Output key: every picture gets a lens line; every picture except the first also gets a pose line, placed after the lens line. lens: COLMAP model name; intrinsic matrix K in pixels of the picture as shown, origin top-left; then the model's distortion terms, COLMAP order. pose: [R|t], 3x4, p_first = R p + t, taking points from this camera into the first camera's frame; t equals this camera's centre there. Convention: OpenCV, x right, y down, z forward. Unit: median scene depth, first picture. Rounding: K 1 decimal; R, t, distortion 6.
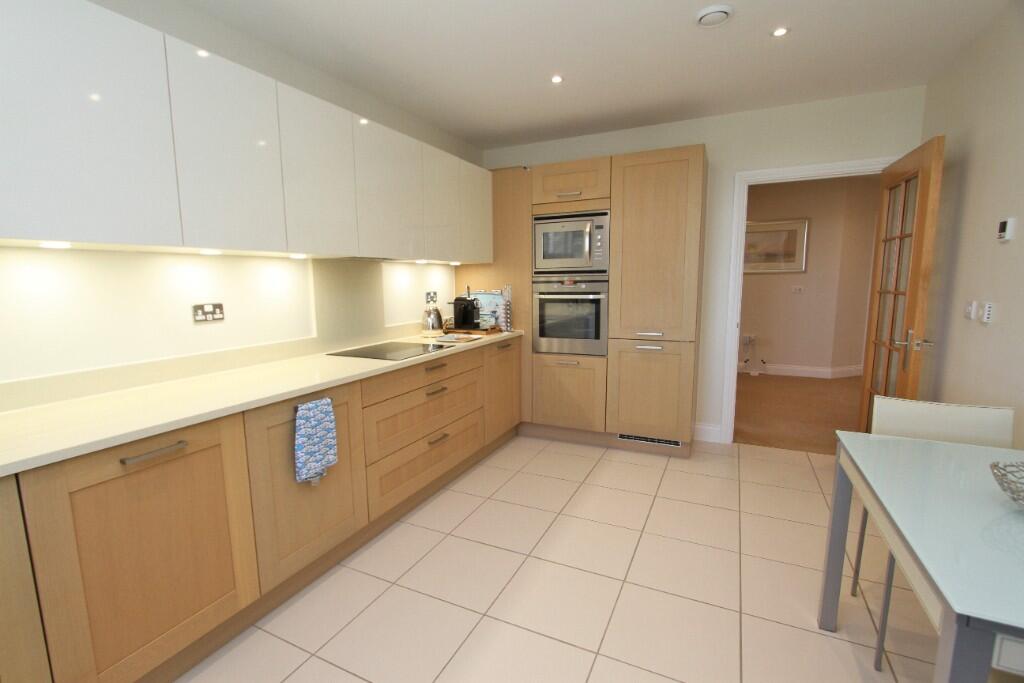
lens RADIAL K [[469.3, 0, 509.4], [0, 469.3, 340.4], [0, 0, 1]] dist [0.001258, 0.000797]
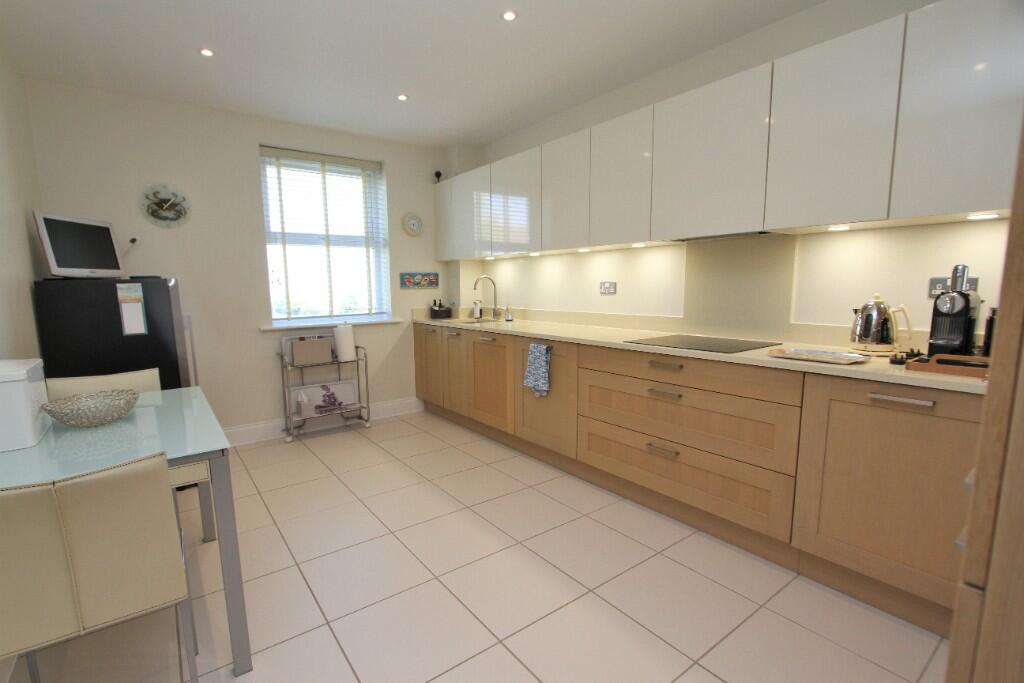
lens RADIAL K [[469.3, 0, 510.0], [0, 469.3, 349.4], [0, 0, 1]] dist [0.001258, 0.000797]
pose [[-0.444026, 0.137598, -0.885386, 0.852603], [-0.101201, 0.974114, 0.202140, -0.133410], [0.890281, 0.179357, -0.418607, 1.319294]]
